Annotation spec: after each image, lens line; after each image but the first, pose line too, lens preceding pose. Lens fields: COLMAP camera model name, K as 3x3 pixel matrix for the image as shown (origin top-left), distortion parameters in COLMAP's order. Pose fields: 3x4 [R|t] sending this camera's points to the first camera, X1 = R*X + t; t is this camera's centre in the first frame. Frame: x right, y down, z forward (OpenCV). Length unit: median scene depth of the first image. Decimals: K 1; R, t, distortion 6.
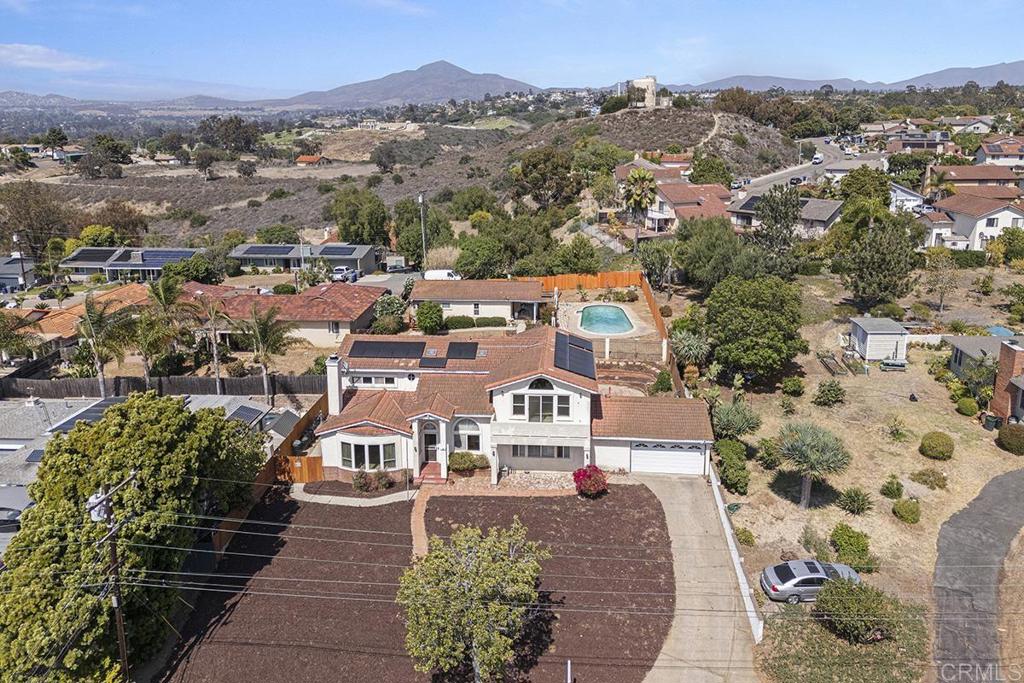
lens RADIAL K [[747.8, 0, 511.6], [0, 747.8, 288.2], [0, 0, 1]] dist [0.078971, -0.076691]
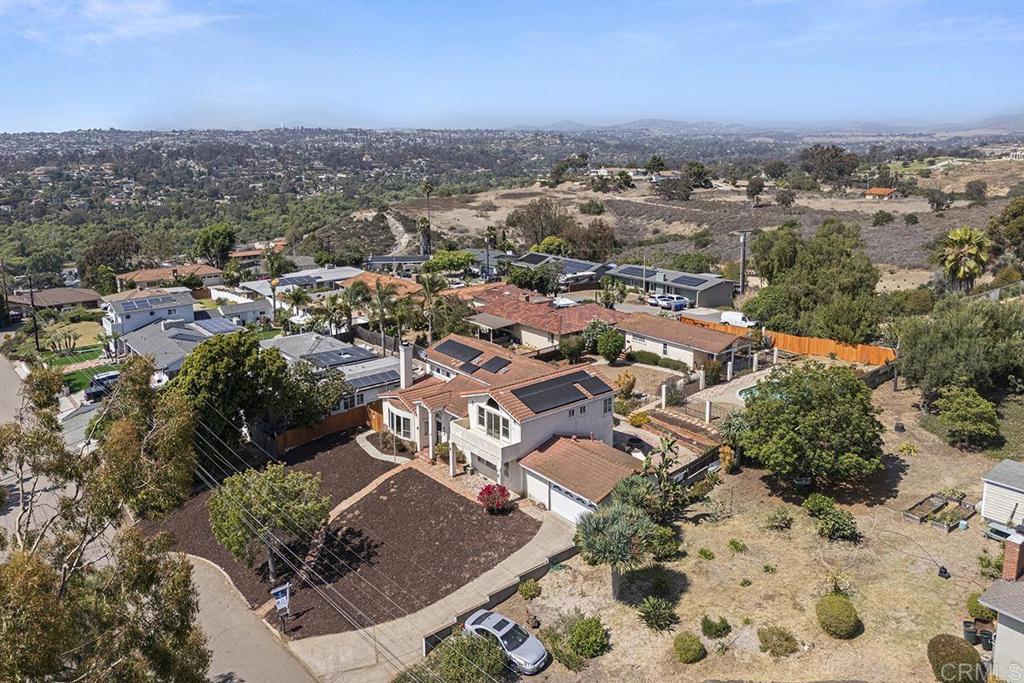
lens RADIAL K [[747.8, 0, 511.6], [0, 747.8, 288.2], [0, 0, 1]] dist [0.078971, -0.076691]
pose [[0.690249, 0.148481, -0.708173, 0.825481], [-0.171920, 0.984346, 0.038817, -0.090764], [0.702851, 0.094956, 0.704971, 0.201427]]
